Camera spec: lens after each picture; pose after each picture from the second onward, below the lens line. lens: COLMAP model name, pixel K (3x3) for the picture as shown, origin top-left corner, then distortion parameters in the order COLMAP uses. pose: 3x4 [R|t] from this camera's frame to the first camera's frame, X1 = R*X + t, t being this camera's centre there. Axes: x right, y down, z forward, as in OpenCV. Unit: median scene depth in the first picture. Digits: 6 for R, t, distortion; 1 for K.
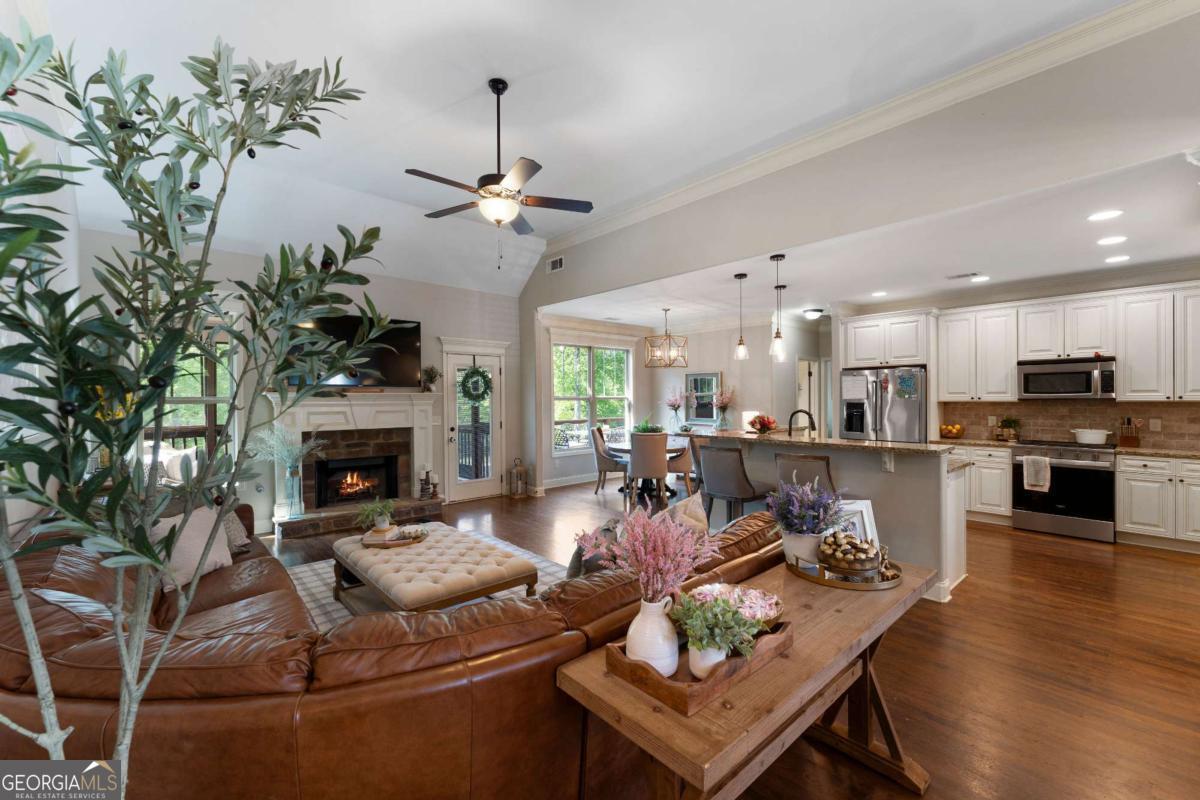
lens RADIAL K [[487.2, 0, 597.2], [0, 487.2, 409.6], [0, 0, 1]] dist [-0.004694, 0.001541]
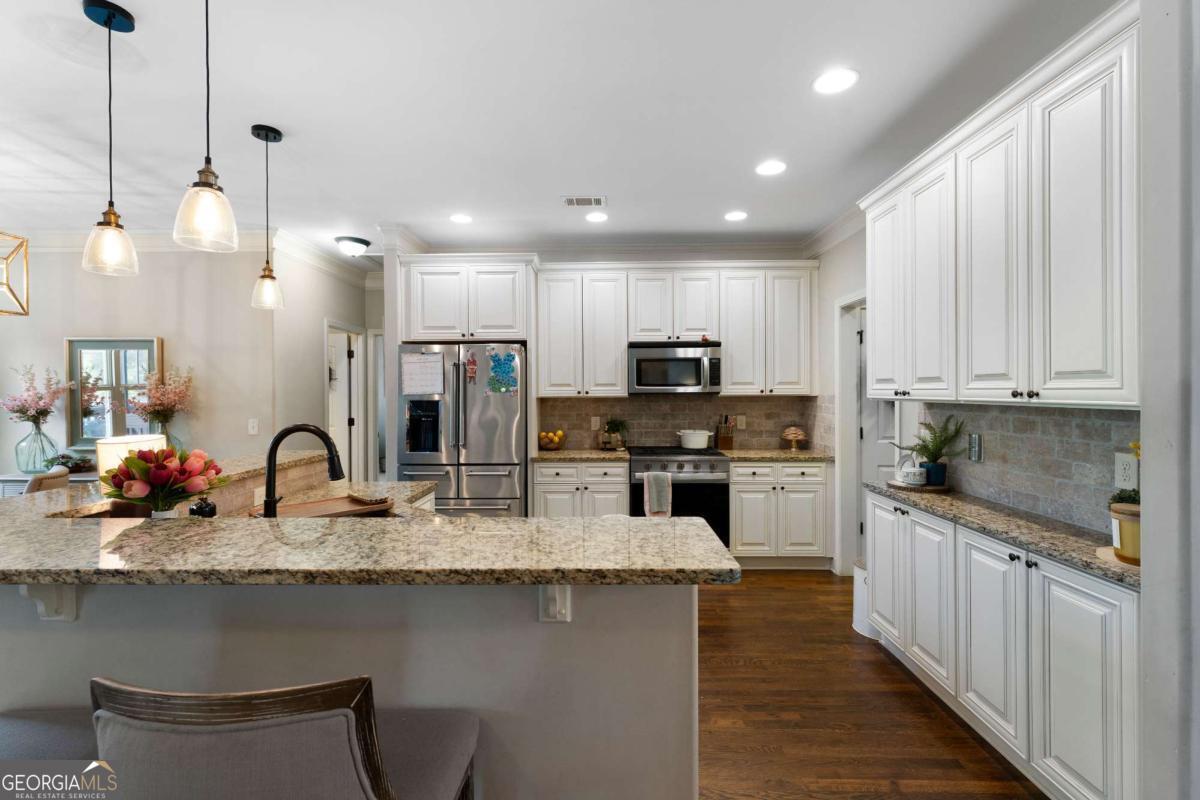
lens RADIAL K [[526.4, 0, 599.7], [0, 526.4, 384.5], [0, 0, 1]] dist [-0.004649, -0.000211]
pose [[0.669733, 0.010323, 0.742530, 0.214662], [0.019742, 0.999302, -0.031699, -0.009874], [-0.742340, 0.035889, 0.669062, 0.445908]]
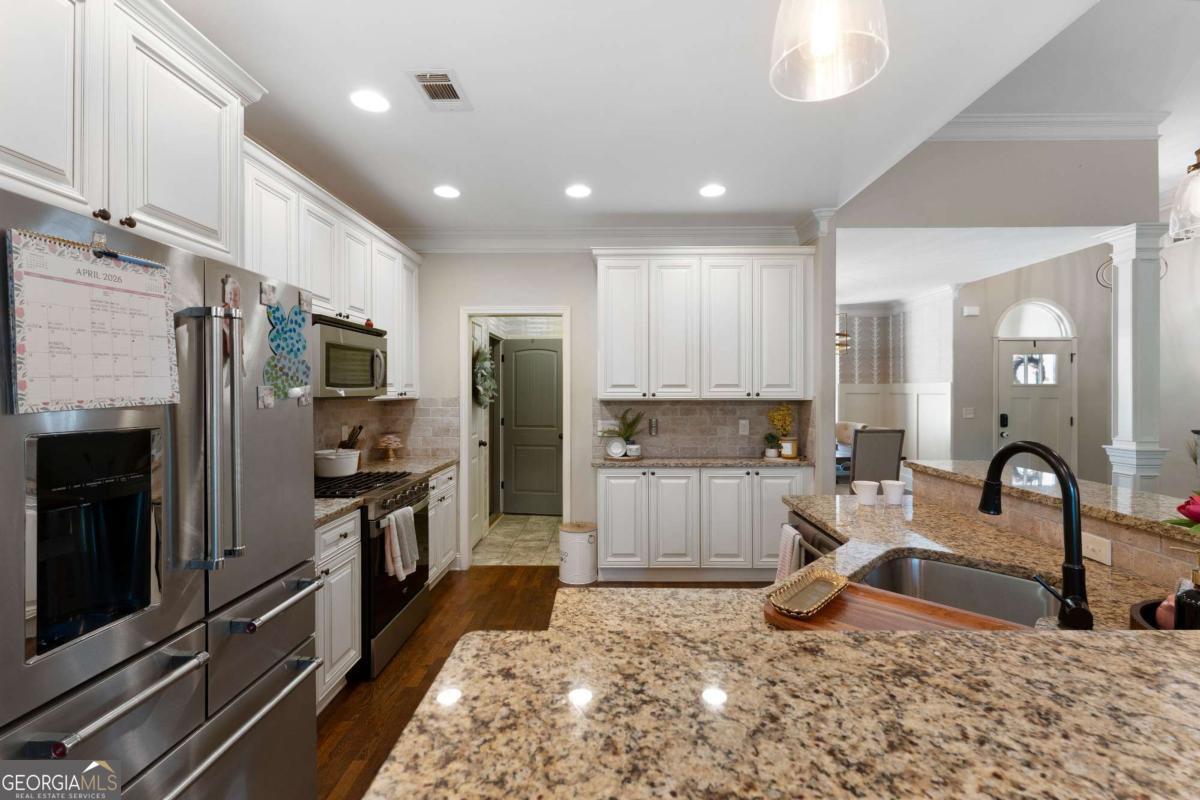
lens RADIAL K [[526.4, 0, 593.6], [0, 526.4, 391.5], [0, 0, 1]] dist [-0.004649, -0.000211]
pose [[-0.742653, 0.007485, 0.669635, 0.315839], [0.024063, 0.999590, 0.015513, -0.027084], [-0.669244, 0.027634, -0.742529, 1.071738]]
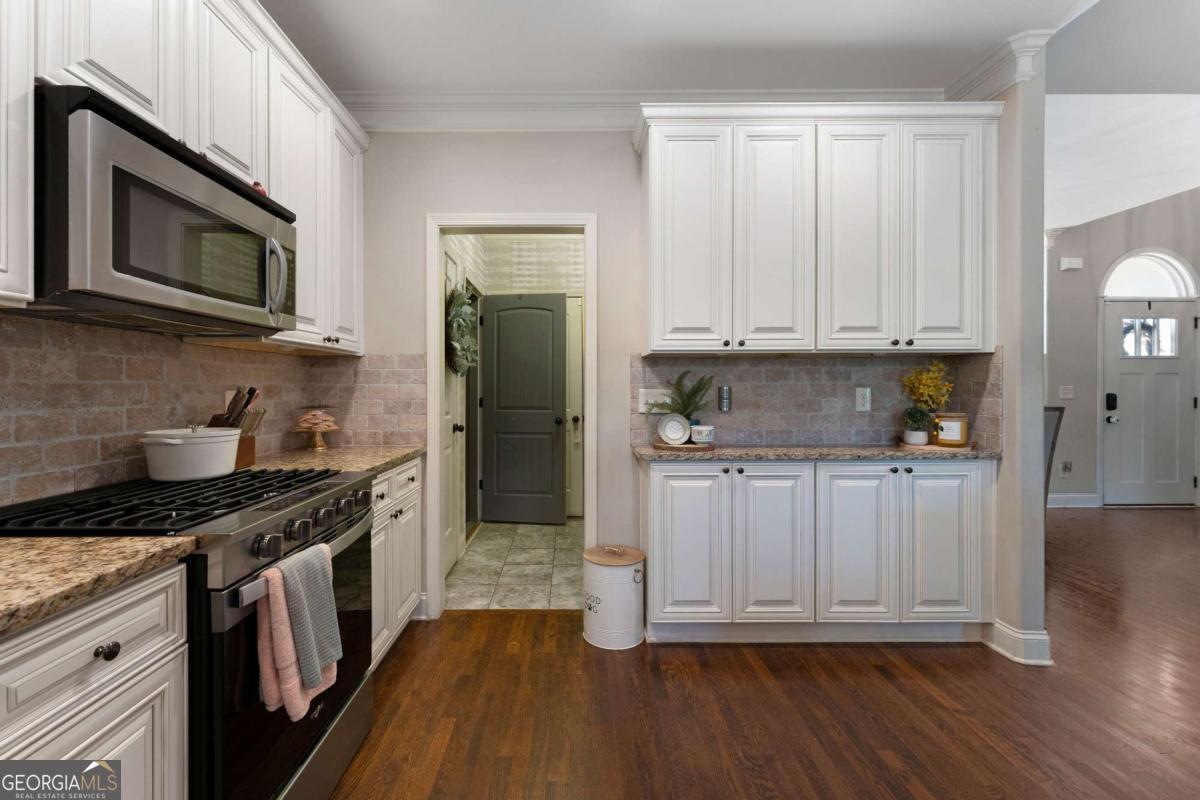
lens RADIAL K [[487.2, 0, 549.8], [0, 487.2, 390.8], [0, 0, 1]] dist [-0.004694, 0.001541]
pose [[-0.745189, 0.008495, 0.666800, 0.555357], [0.024527, 0.999591, 0.014675, 0.015551], [-0.666402, 0.027290, -0.745093, 0.915910]]
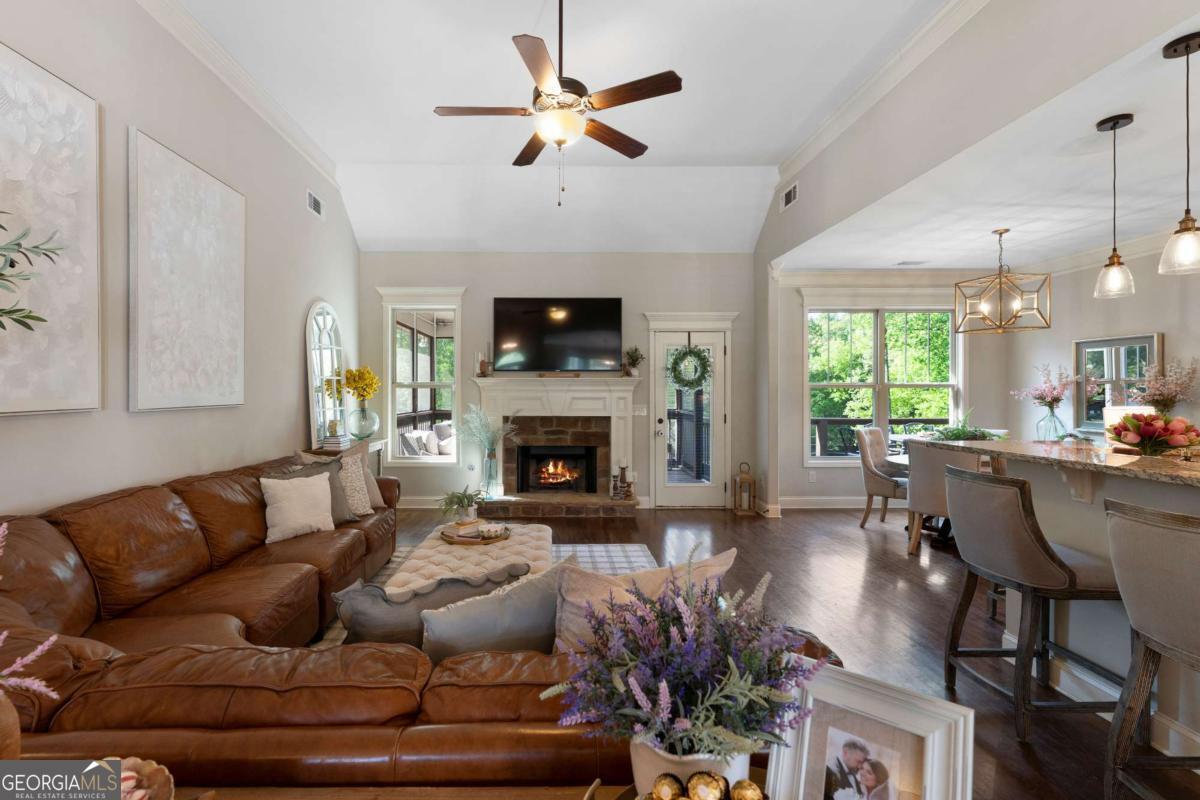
lens RADIAL K [[526.4, 0, 555.4], [0, 526.4, 399.5], [0, 0, 1]] dist [-0.004649, -0.000211]
pose [[0.747029, 0.015430, -0.664612, 0.192505], [-0.020584, 0.999788, 0.000074, 0.007297], [0.664473, 0.013625, 0.747188, 0.214731]]
